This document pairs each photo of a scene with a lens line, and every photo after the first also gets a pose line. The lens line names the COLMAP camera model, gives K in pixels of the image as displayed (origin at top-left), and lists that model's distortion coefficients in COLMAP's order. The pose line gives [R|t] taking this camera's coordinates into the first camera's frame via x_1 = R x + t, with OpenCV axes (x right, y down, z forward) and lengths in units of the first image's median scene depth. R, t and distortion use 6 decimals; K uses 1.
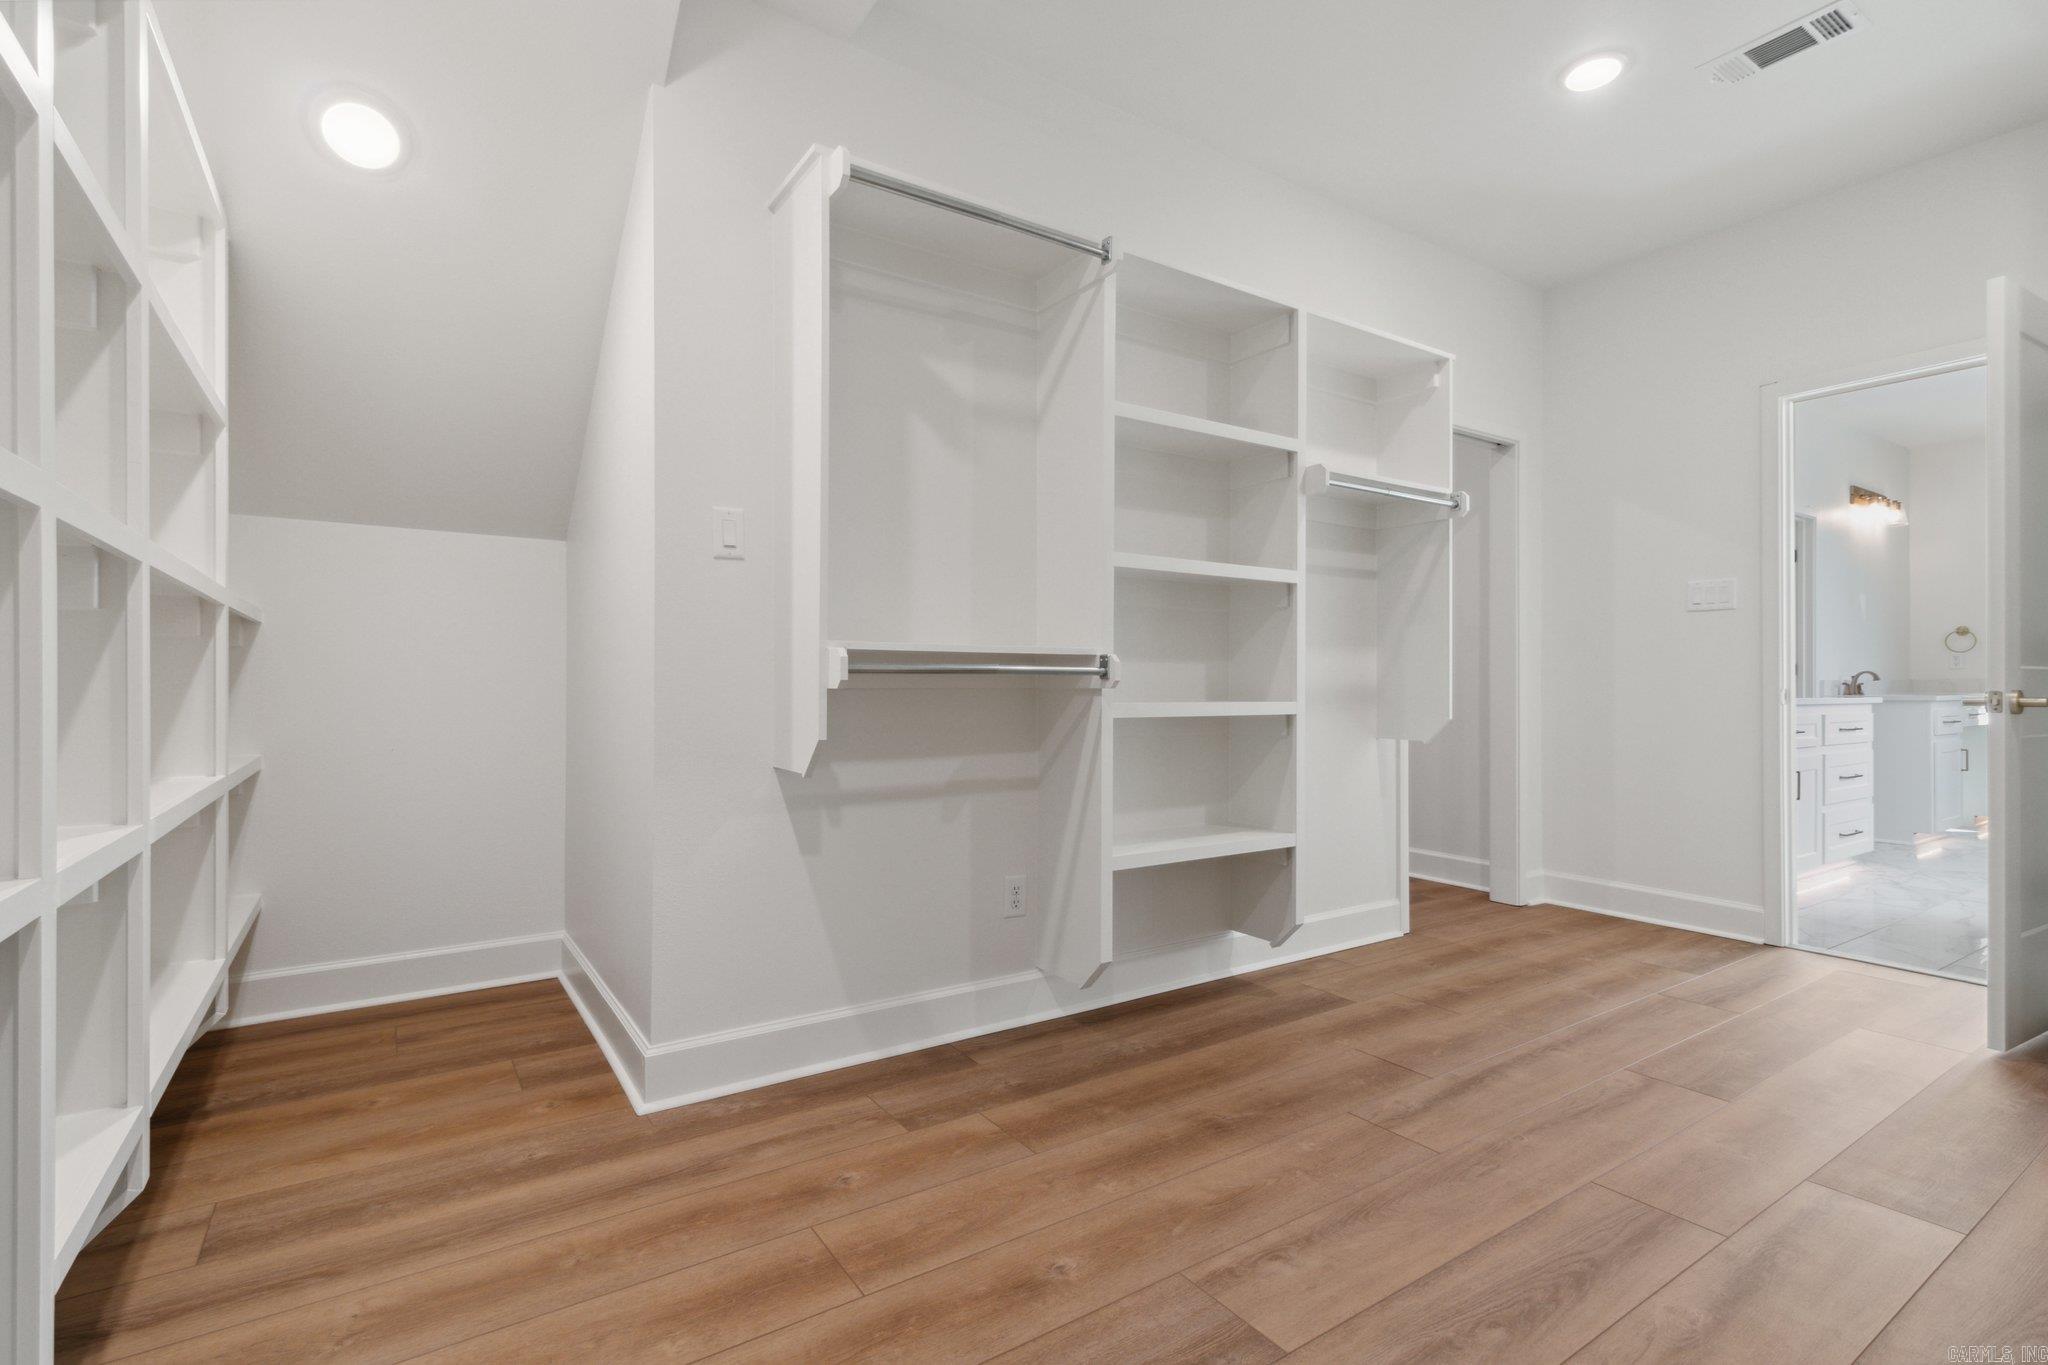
lens RADIAL K [[946.2, 0, 1018.3], [0, 946.2, 684.9], [0, 0, 1]] dist [0.003920, 0.000237]
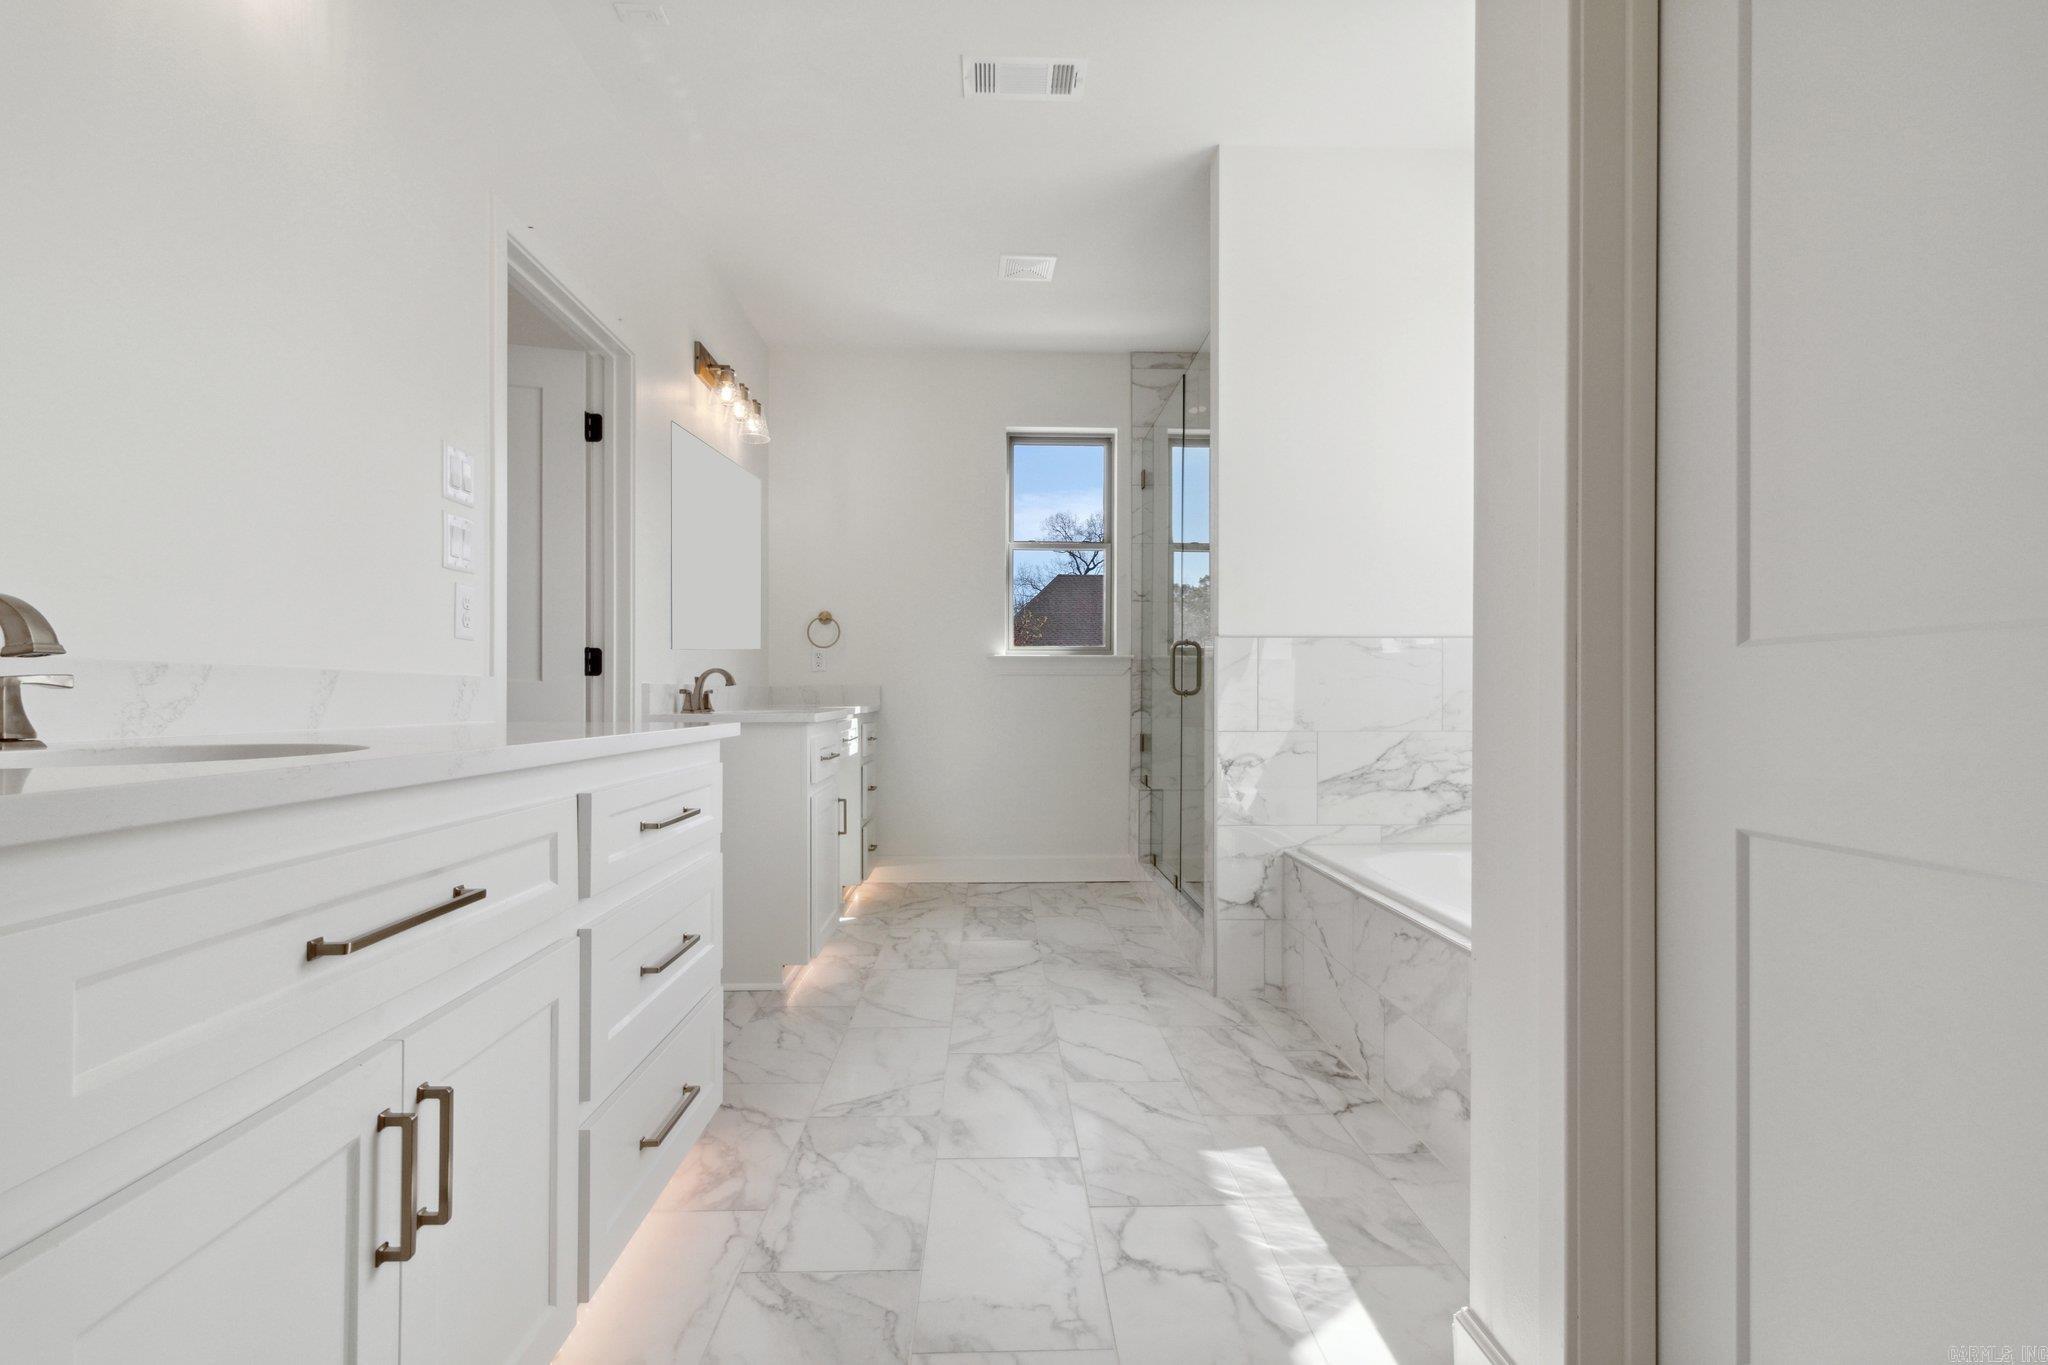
lens RADIAL K [[946.2, 0, 1018.3], [0, 946.2, 684.9], [0, 0, 1]] dist [0.003920, 0.000237]
pose [[0.515544, 0.009295, 0.856813, 0.515617], [0.004248, 0.999901, -0.013404, 0.002954], [-0.856852, 0.010550, 0.515454, 0.569266]]
